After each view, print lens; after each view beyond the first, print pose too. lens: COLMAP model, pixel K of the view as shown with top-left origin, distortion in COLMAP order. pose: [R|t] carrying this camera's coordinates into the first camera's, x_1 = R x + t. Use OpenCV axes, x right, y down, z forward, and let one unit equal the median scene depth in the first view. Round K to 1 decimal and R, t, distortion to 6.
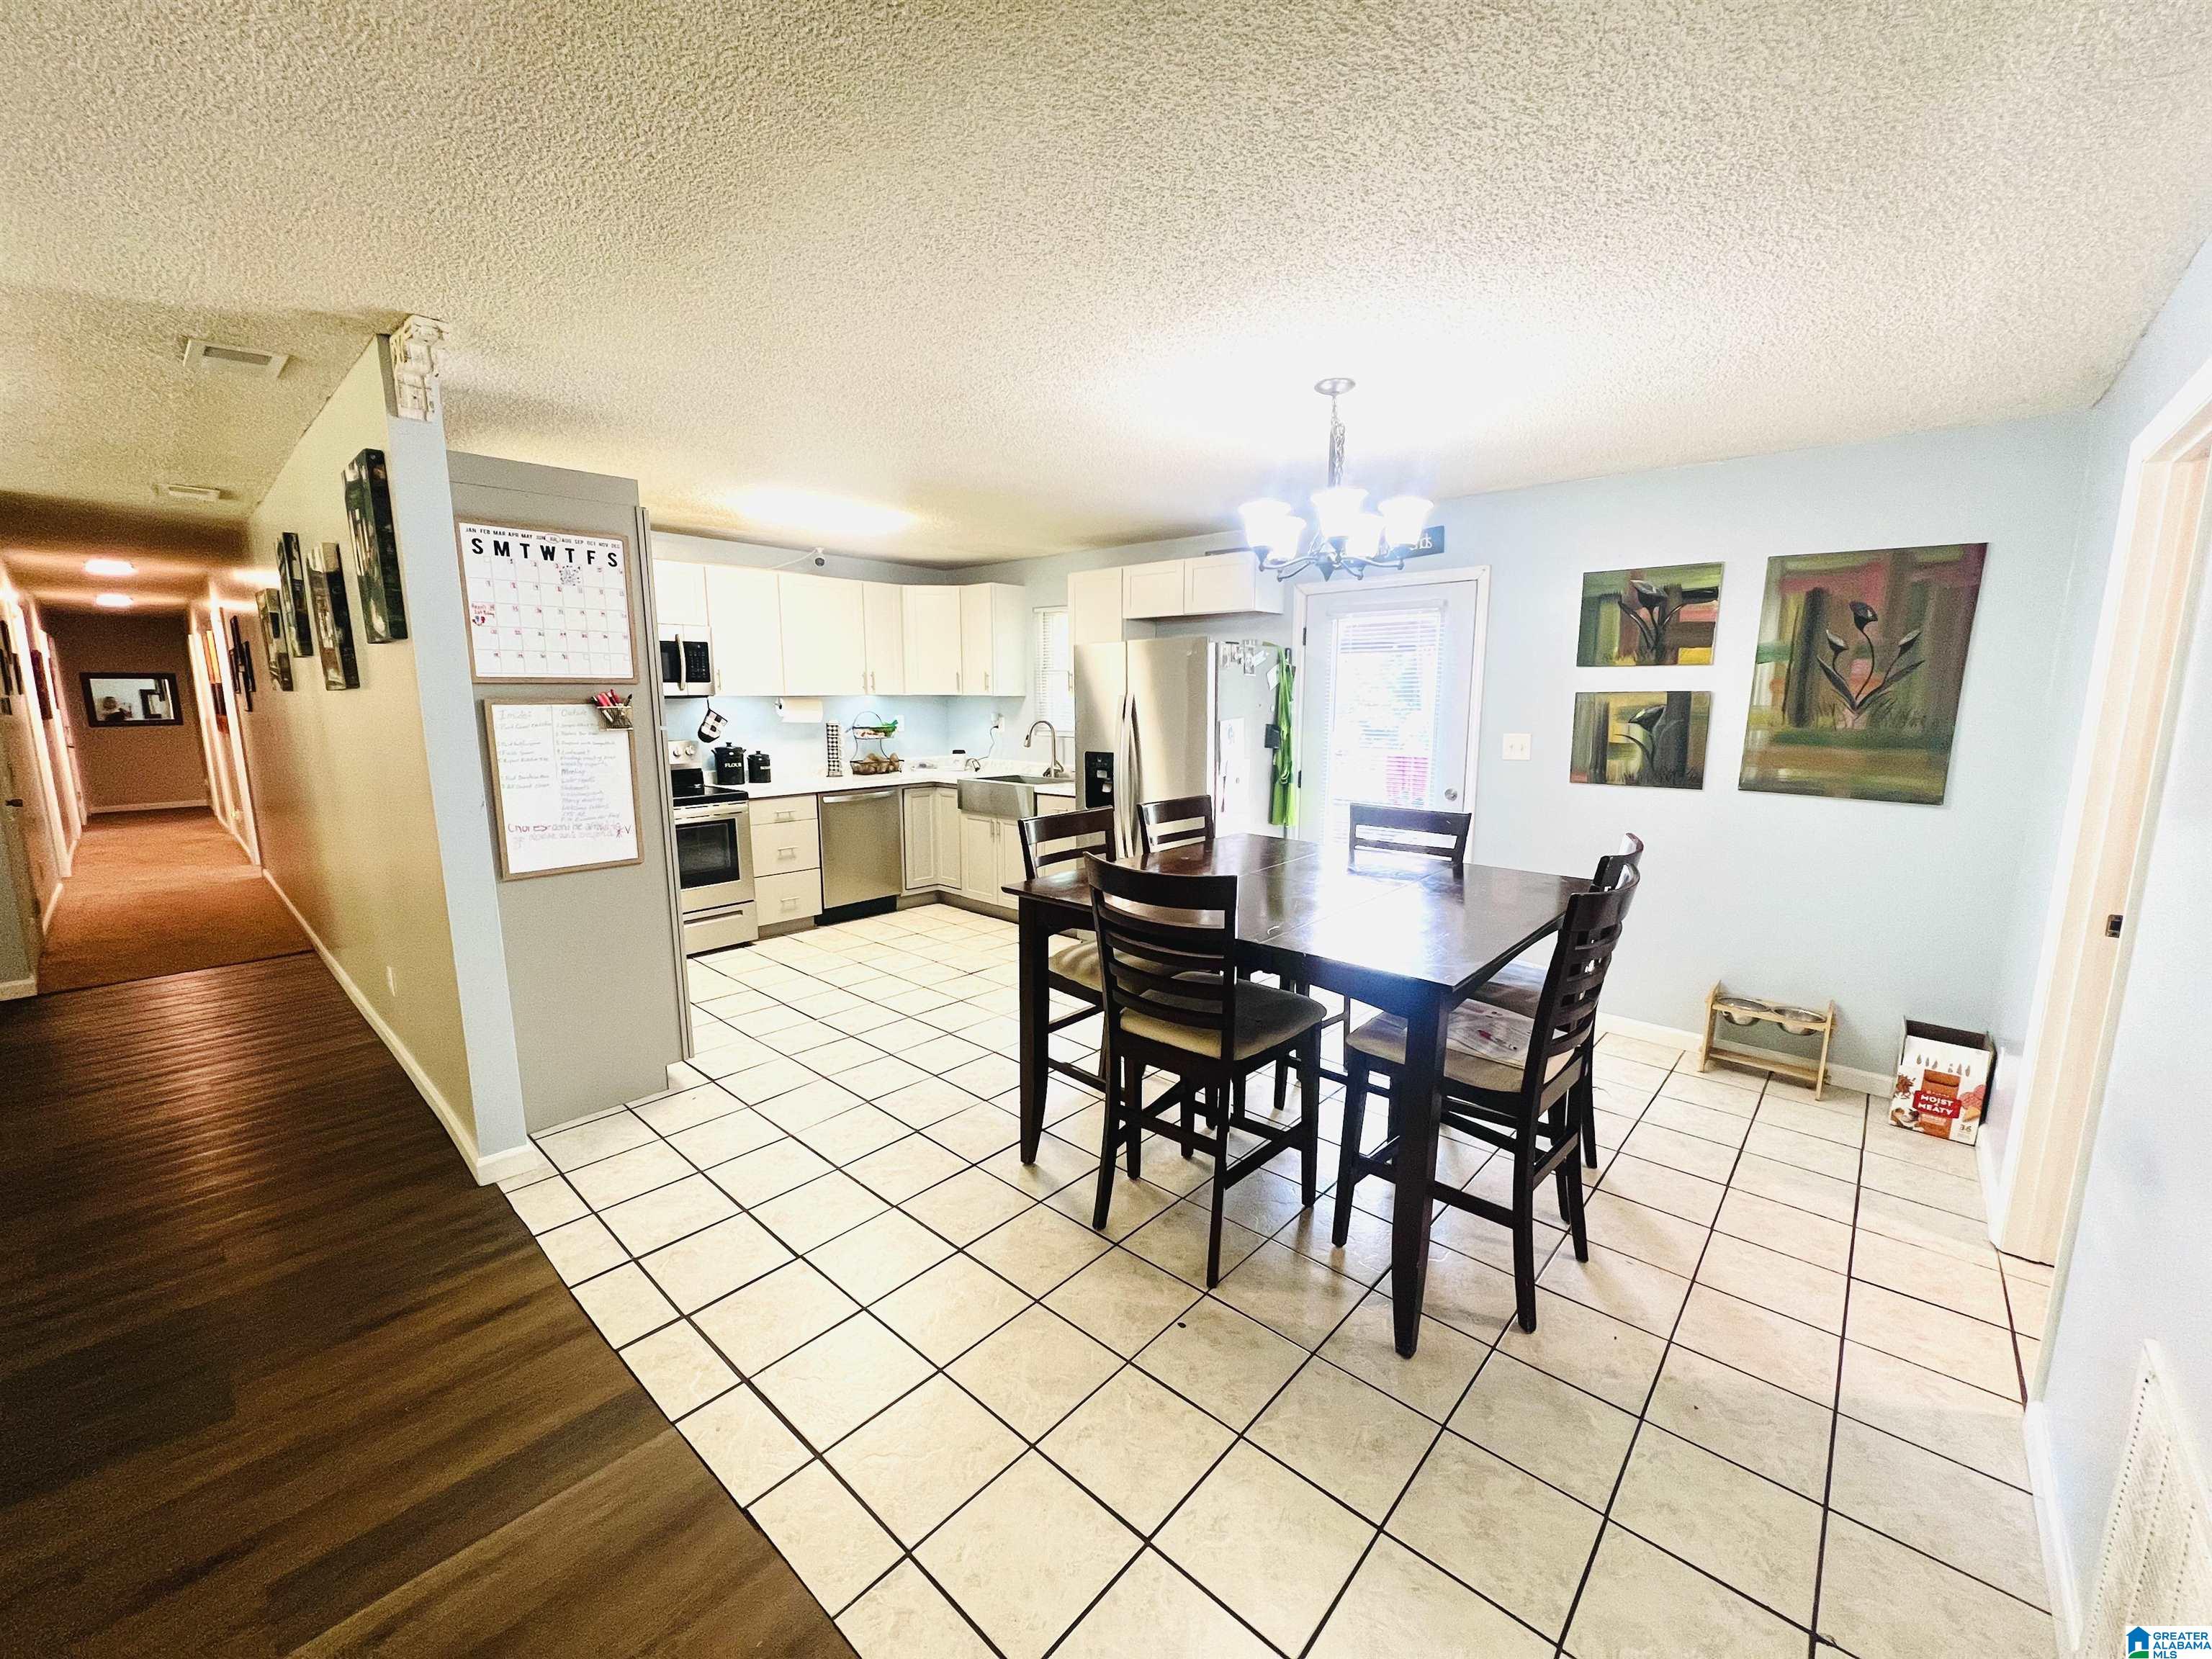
lens RADIAL K [[879.1, 0, 1105.4], [0, 879.1, 833.4], [0, 0, 1]] dist [0.001519, -0.000023]
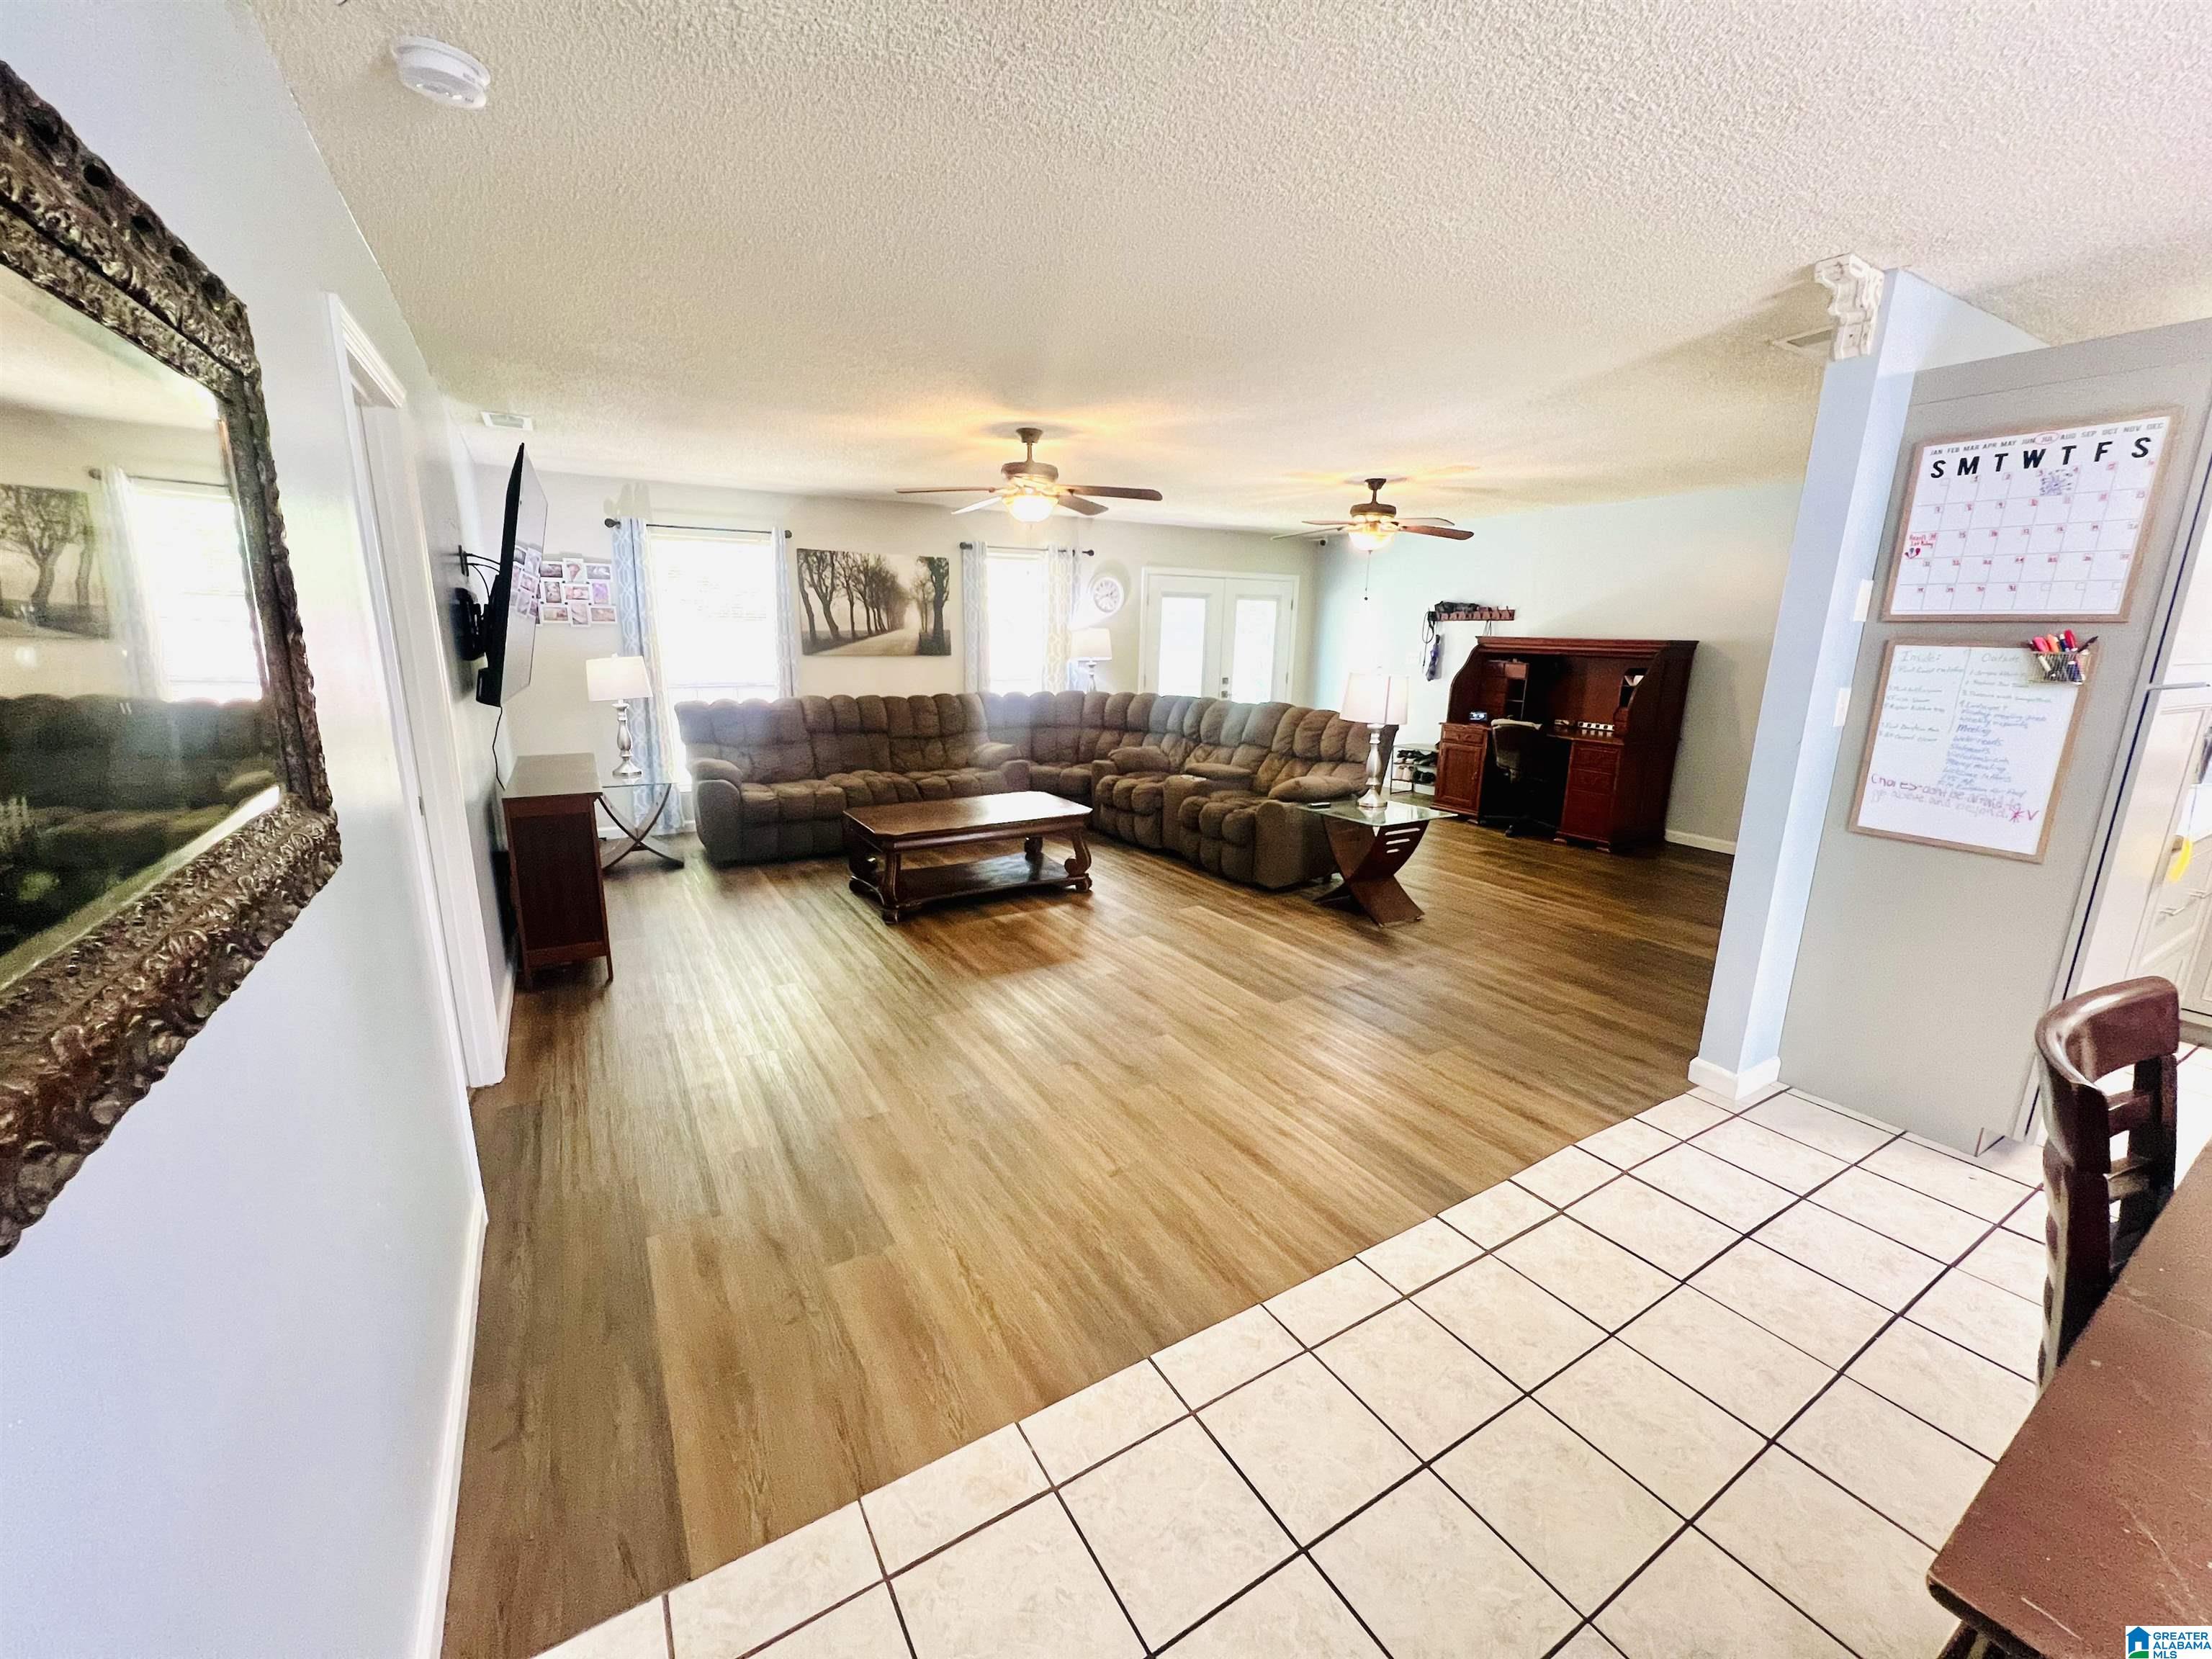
lens RADIAL K [[879.1, 0, 1100.9], [0, 879.1, 828.1], [0, 0, 1]] dist [0.001519, -0.000023]
pose [[-0.289283, 0.213280, -0.933181, 0.395147], [-0.168329, 0.948338, 0.268925, -0.061640], [0.942327, 0.234877, -0.238437, 0.410936]]
